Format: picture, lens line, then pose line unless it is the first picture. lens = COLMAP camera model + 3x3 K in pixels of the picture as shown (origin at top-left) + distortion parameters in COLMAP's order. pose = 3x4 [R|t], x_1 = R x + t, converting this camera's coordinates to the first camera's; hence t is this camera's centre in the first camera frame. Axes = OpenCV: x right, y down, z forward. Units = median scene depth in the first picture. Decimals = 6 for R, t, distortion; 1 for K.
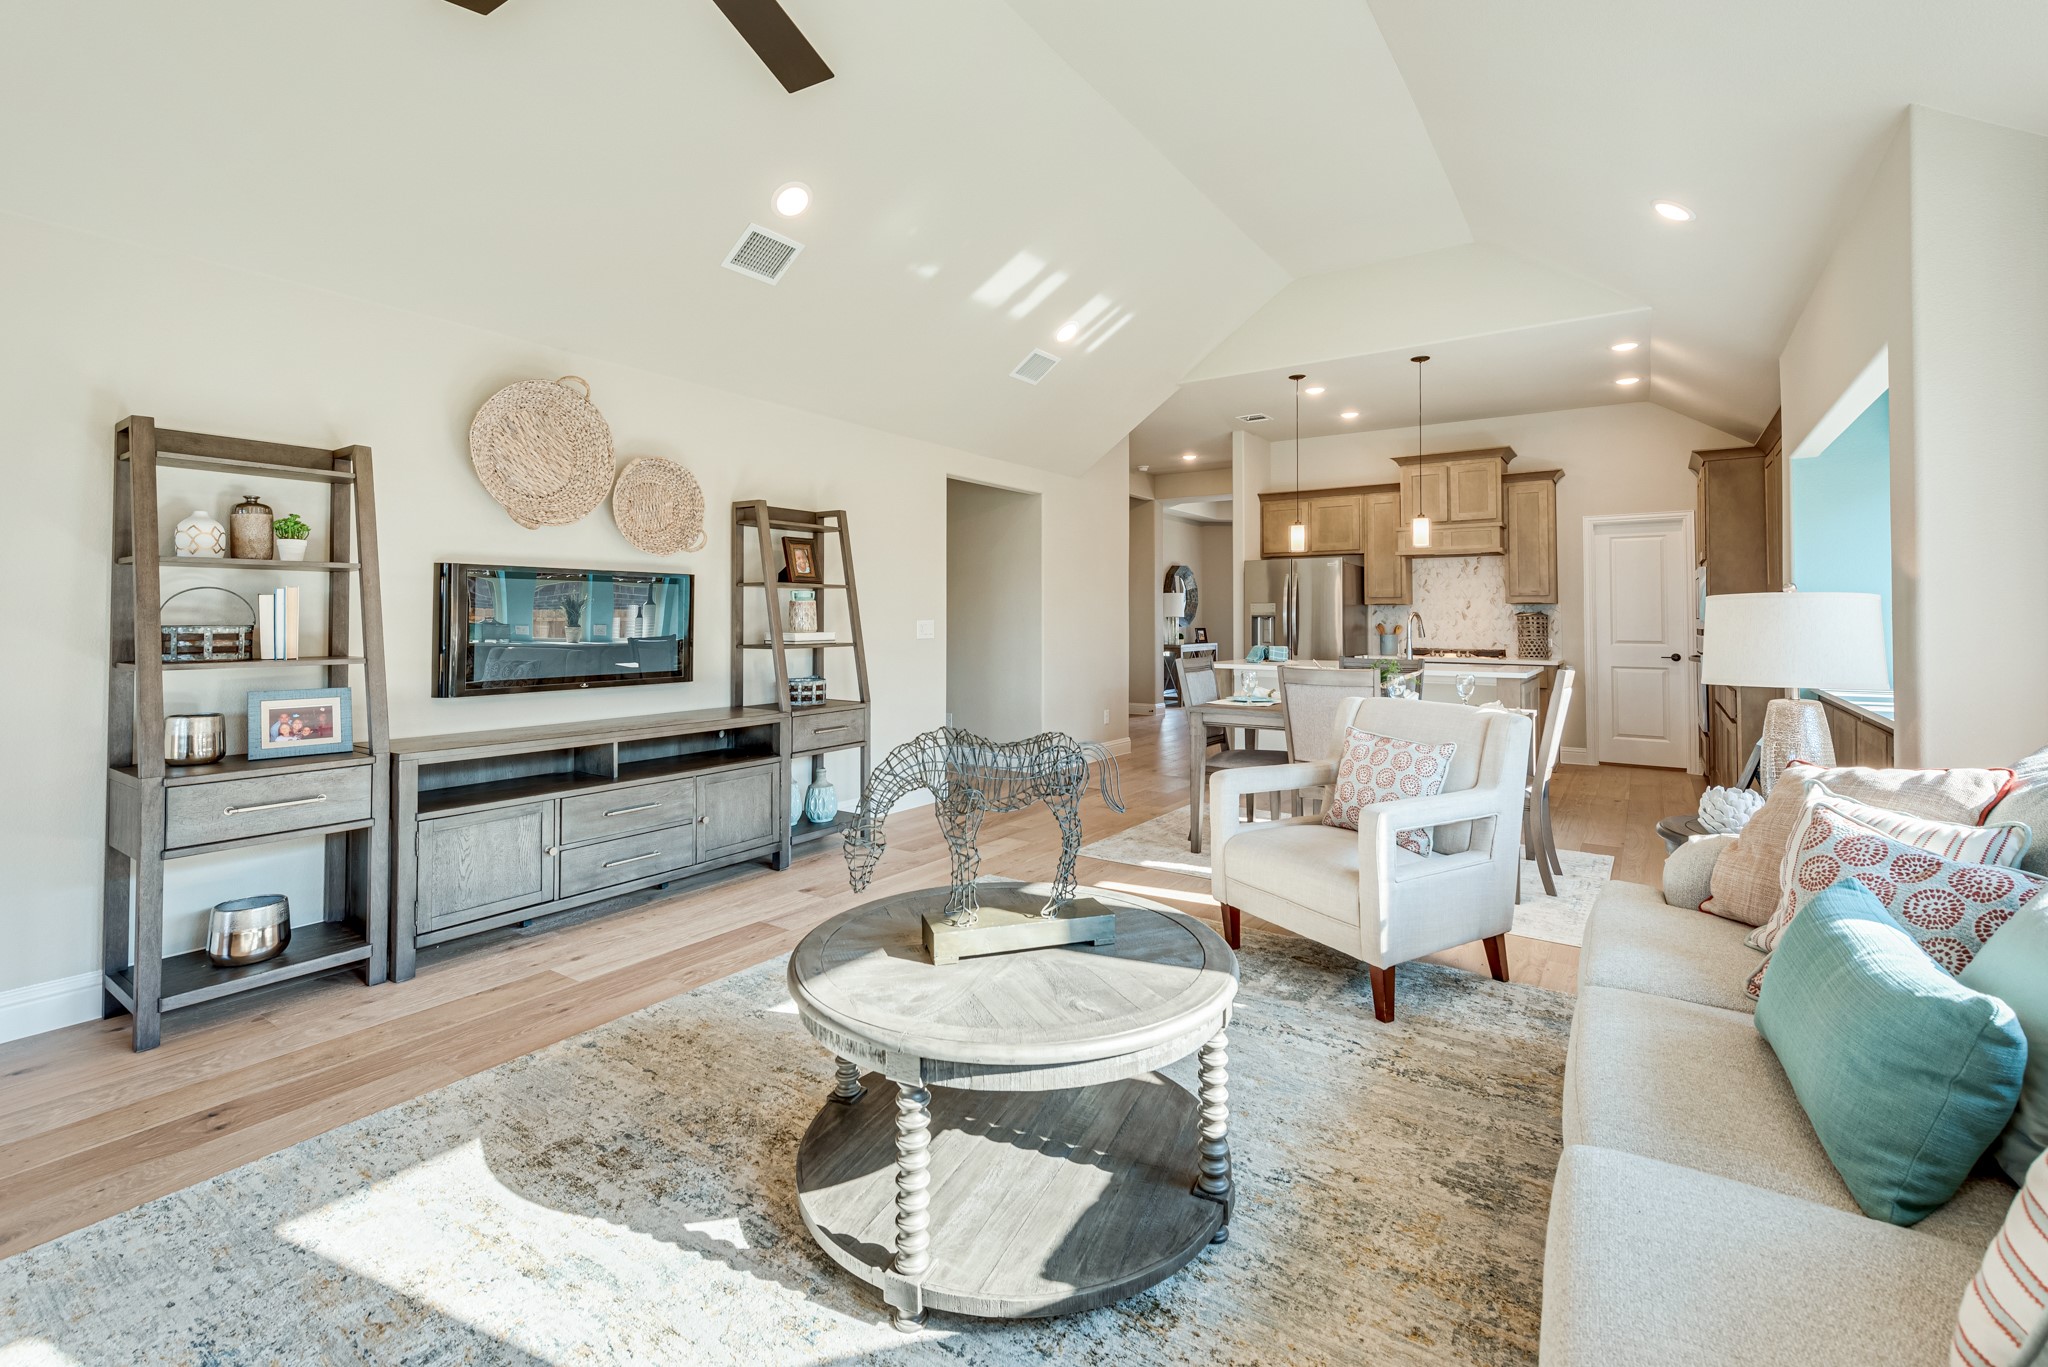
lens RADIAL K [[899.8, 0, 1028.3], [0, 899.8, 593.4], [0, 0, 1]] dist [0.010755, -0.003444]
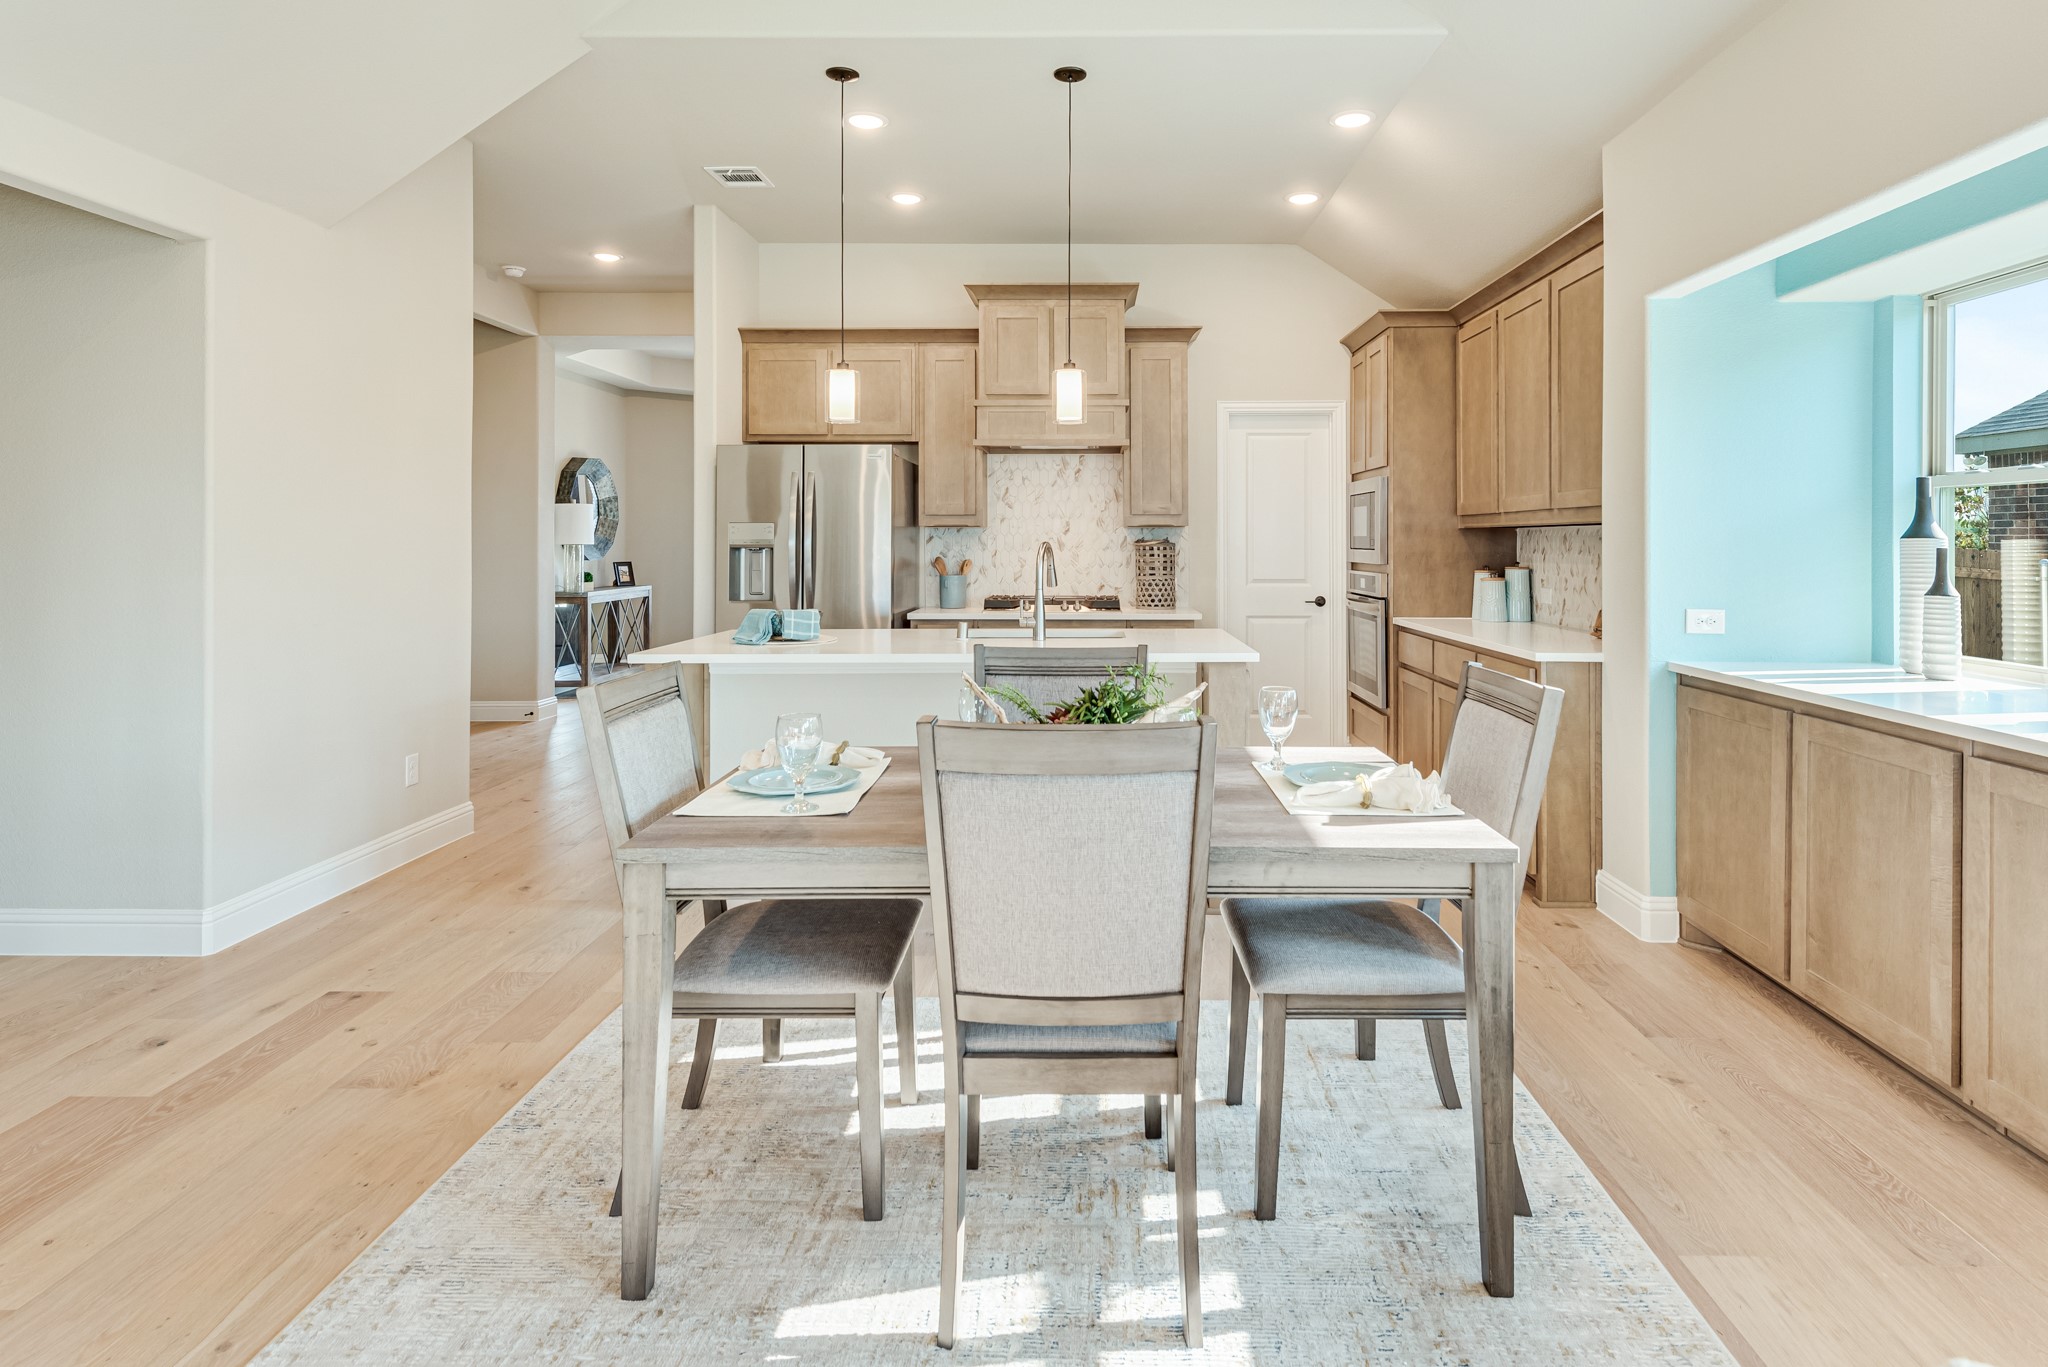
lens RADIAL K [[1109.2, 0, 1079.3], [0, 1109.2, 534.7], [0, 0, 1]] dist [0.032684, -0.000198]
pose [[0.834046, 0.001660, 0.551692, 0.051926], [-0.013982, 0.999738, 0.018131, 0.002978], [-0.551518, -0.022836, 0.833851, 0.320314]]
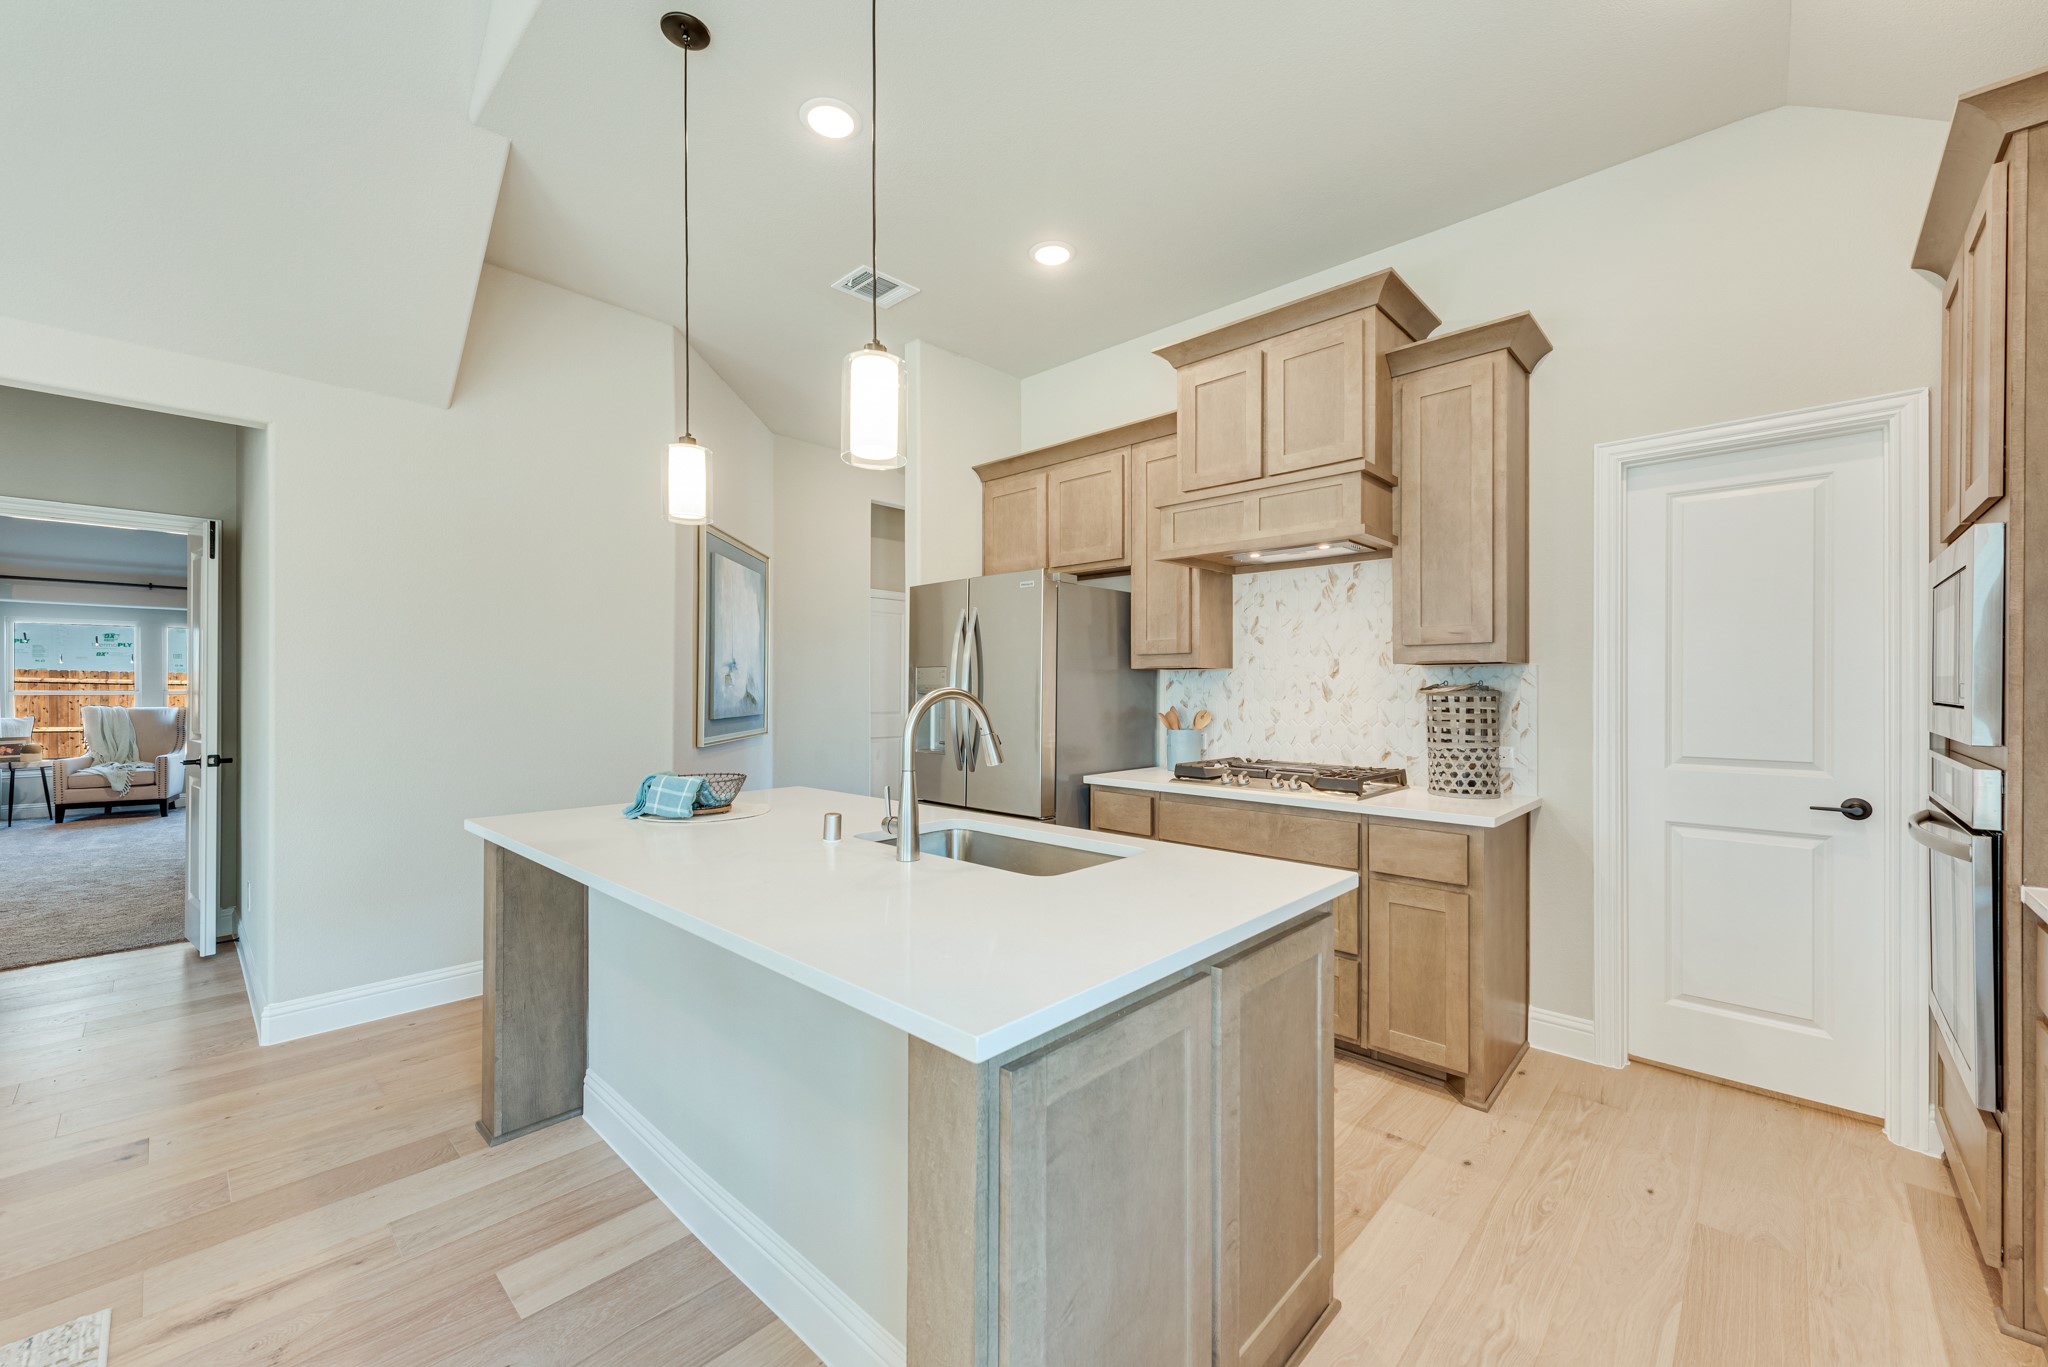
lens RADIAL K [[813.5, 0, 1014.8], [0, 813.5, 679.8], [0, 0, 1]] dist [0.010845, -0.000625]
pose [[0.987513, -0.001712, -0.157527, 0.385467], [0.004726, 0.999813, 0.018758, 0.009832], [0.157465, -0.019268, 0.987337, 0.552775]]
